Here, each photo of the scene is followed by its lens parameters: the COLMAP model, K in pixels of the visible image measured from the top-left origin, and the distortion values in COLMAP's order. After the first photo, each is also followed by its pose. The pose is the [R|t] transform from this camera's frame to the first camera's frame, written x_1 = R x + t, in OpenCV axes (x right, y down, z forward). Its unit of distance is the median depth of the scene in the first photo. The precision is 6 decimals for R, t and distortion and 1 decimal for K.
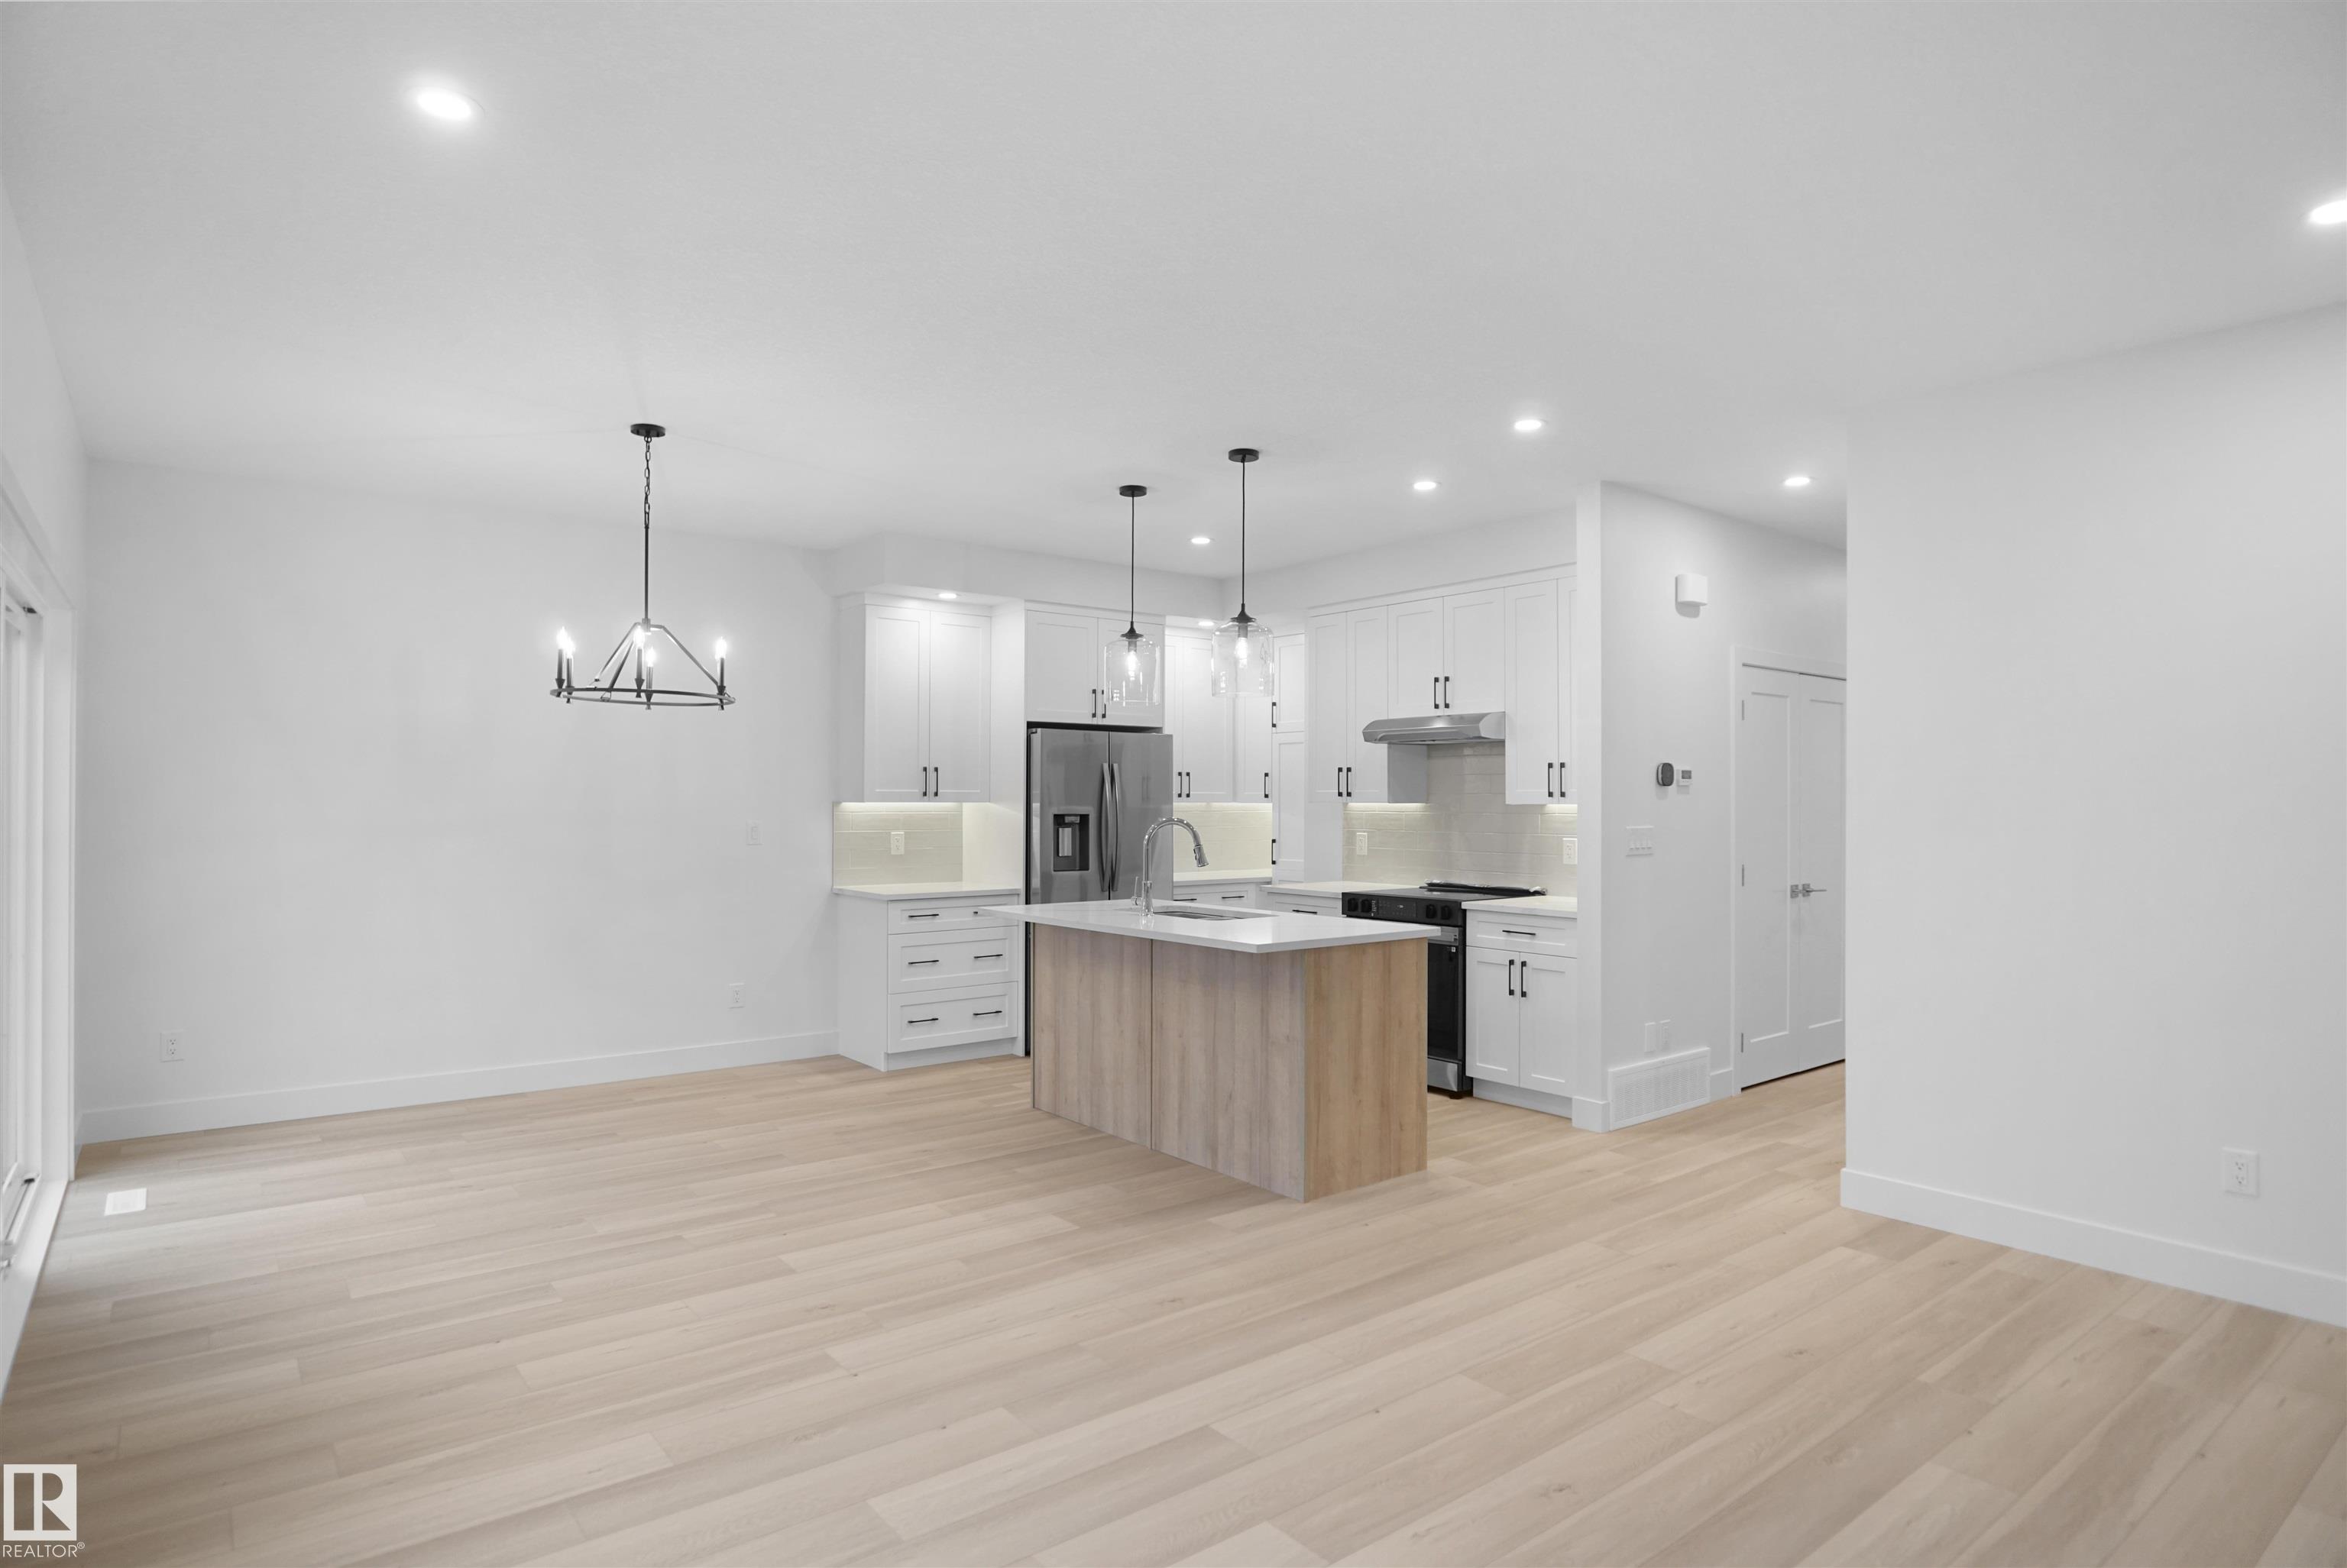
lens RADIAL K [[1277.8, 0, 1187.4], [0, 1277.8, 792.5], [0, 0, 1]] dist [-0.025323, 0.001895]
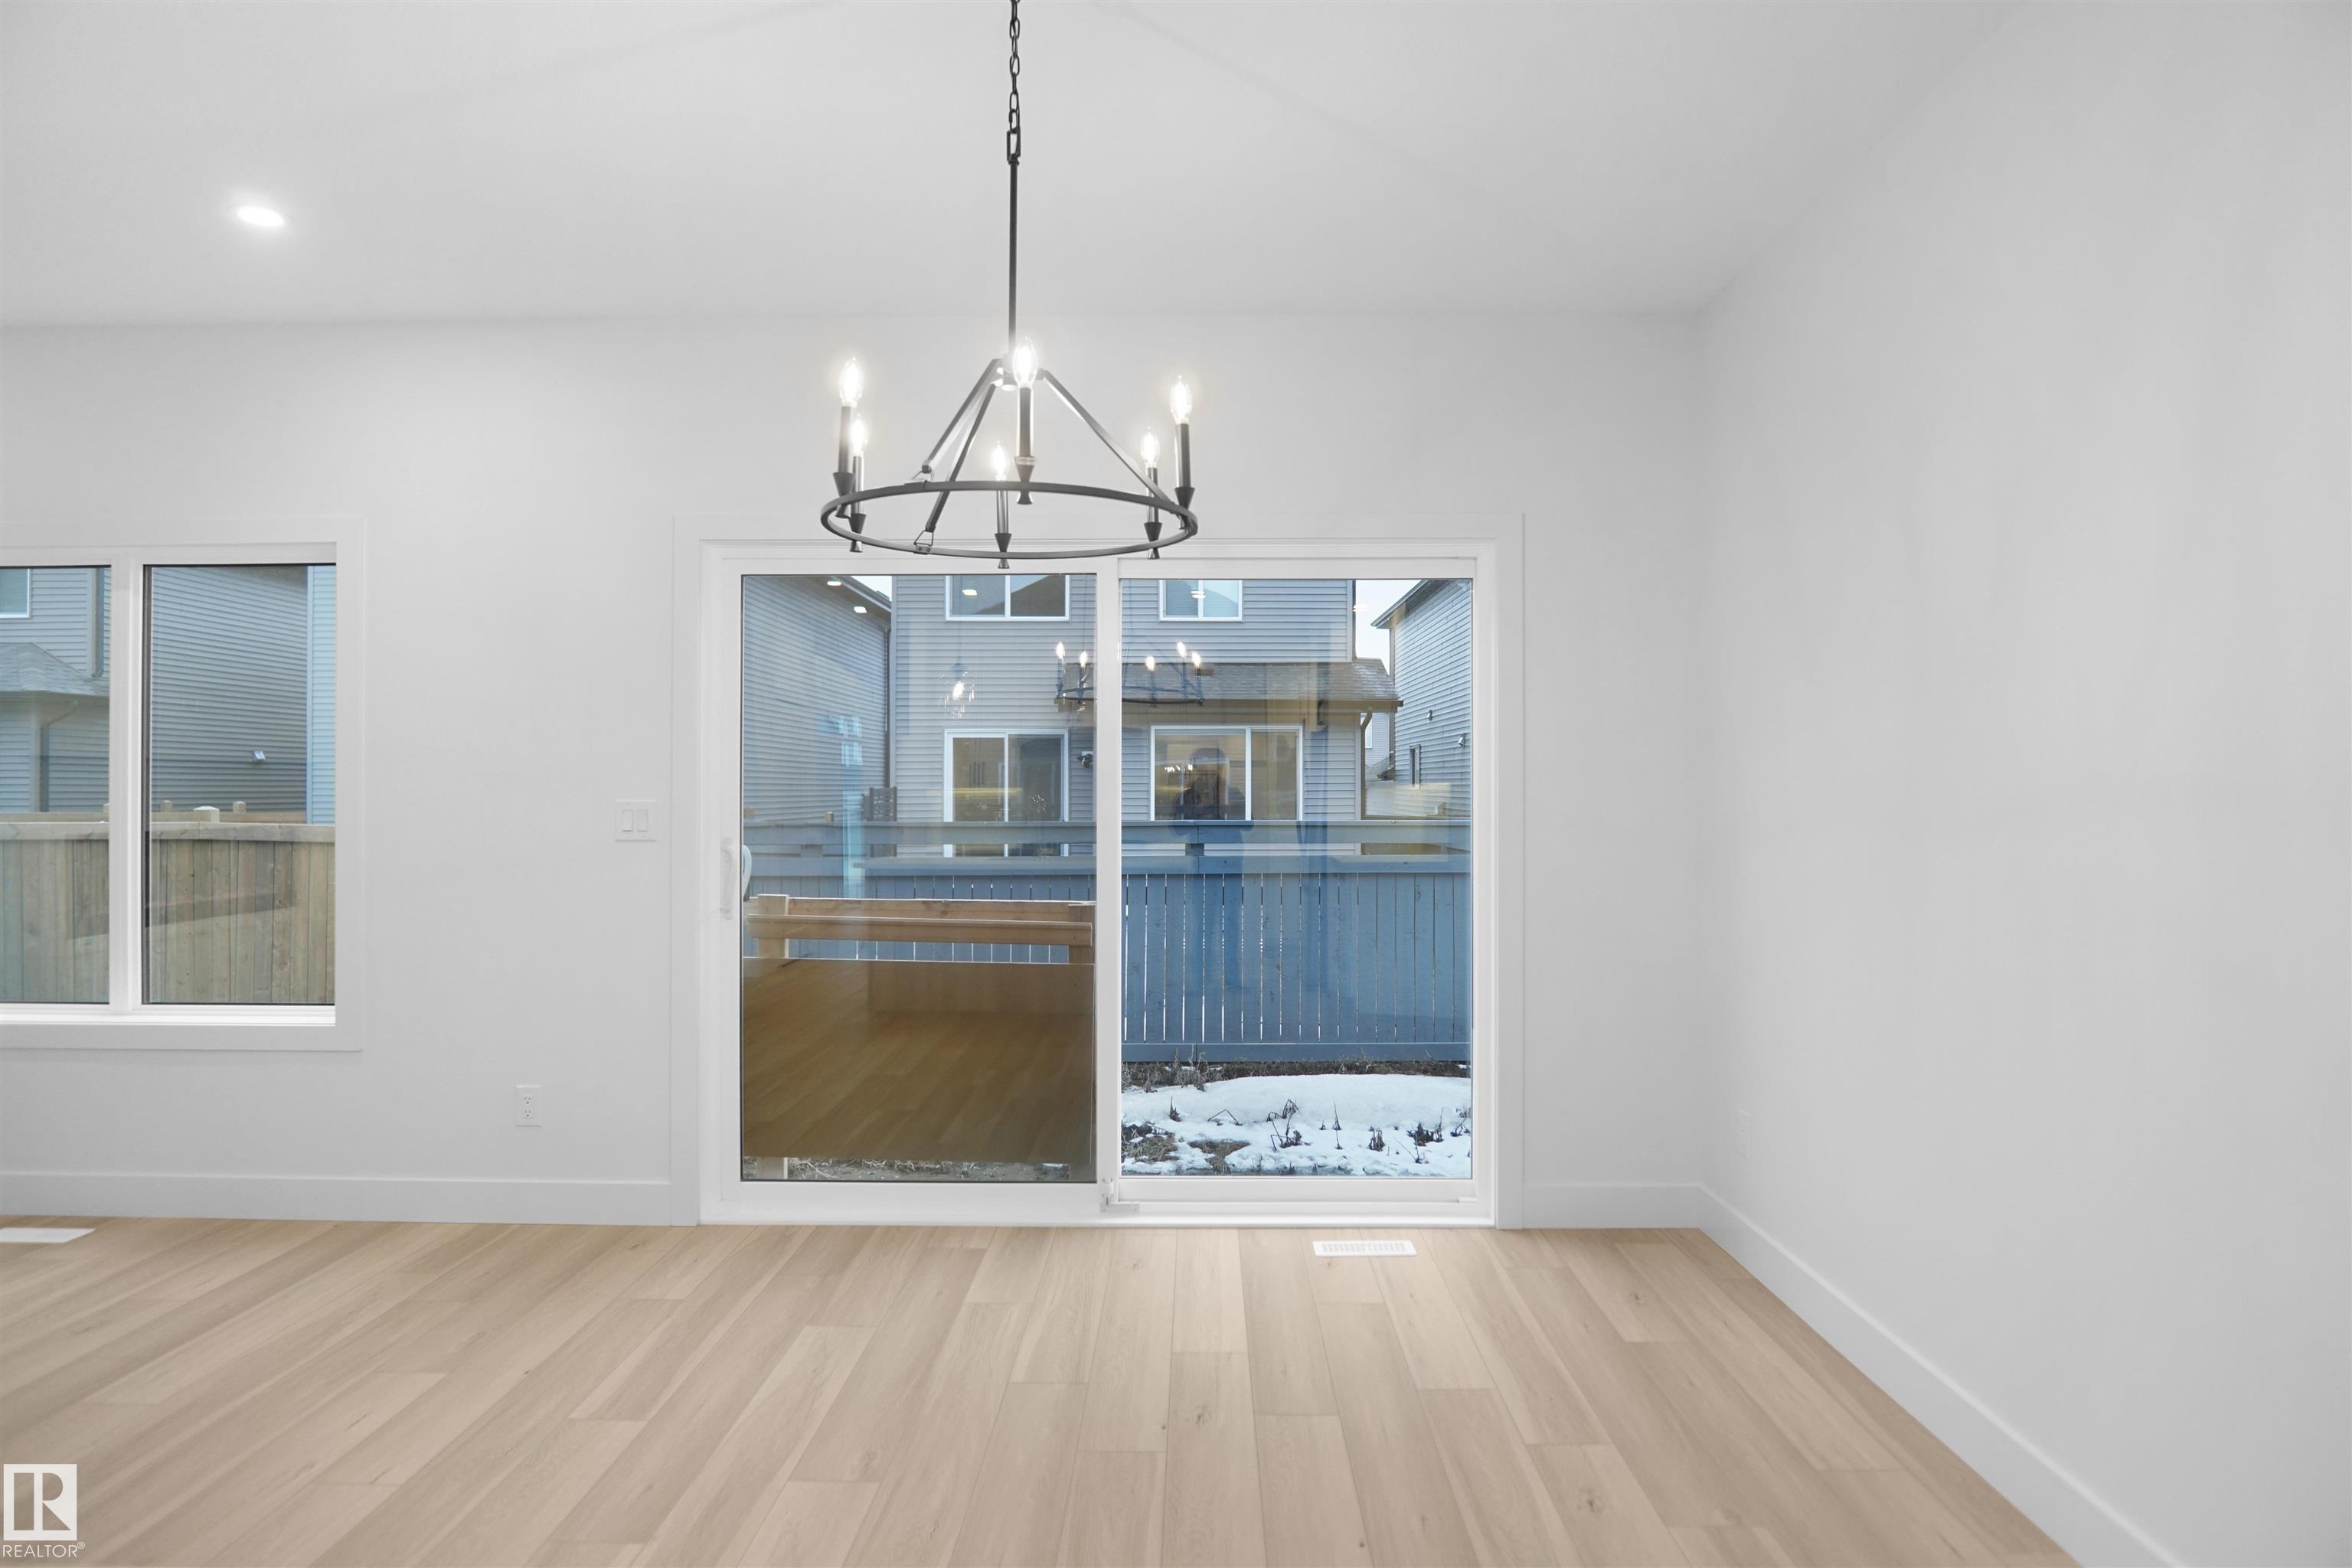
lens RADIAL K [[1251.7, 0, 1160.7], [0, 1251.7, 777.1], [0, 0, 1]] dist [-0.001985, -0.000340]
pose [[-0.645985, -0.012520, -0.763247, -0.102343], [0.000439, 0.999859, -0.016772, 0.020718], [0.763350, -0.011170, -0.645889, 1.228307]]
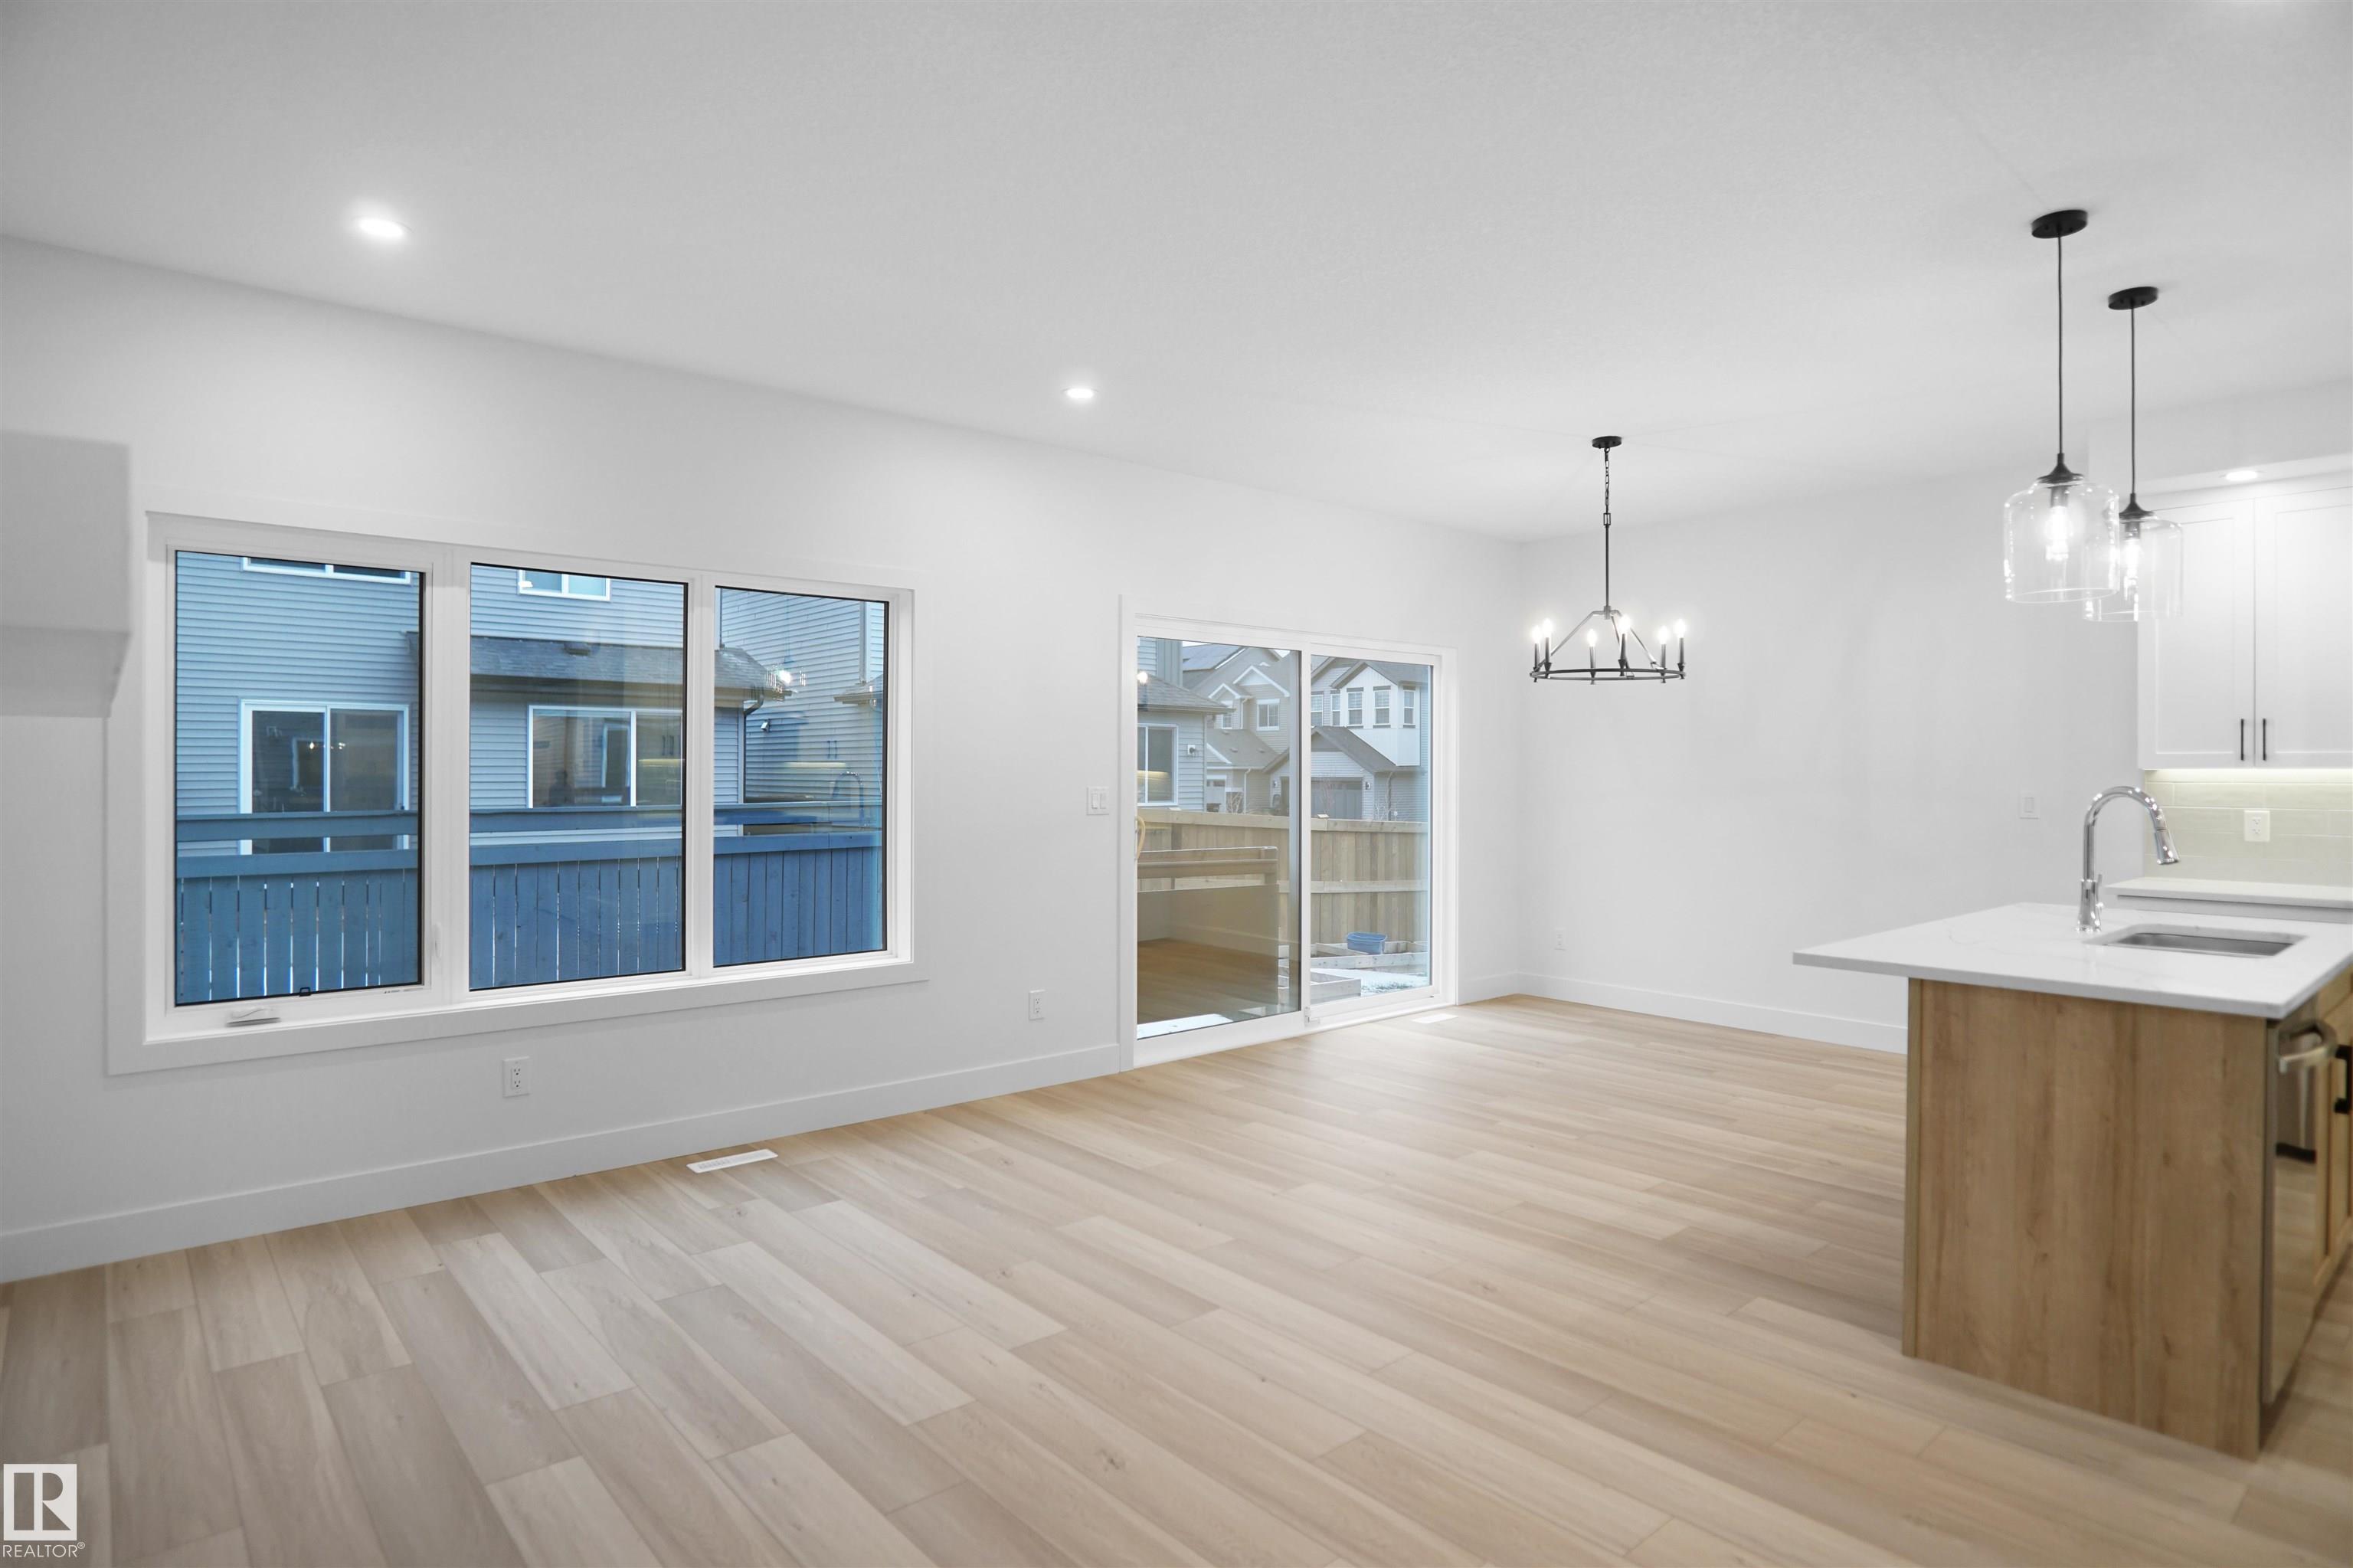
lens RADIAL K [[1267.0, 0, 1180.4], [0, 1267.0, 768.9], [0, 0, 1]] dist [-0.027637, 0.003313]
pose [[0.041386, -0.006521, -0.999122, 0.646045], [0.004051, 0.999972, -0.006359, 0.013757], [0.999135, -0.003784, 0.041411, 0.519656]]
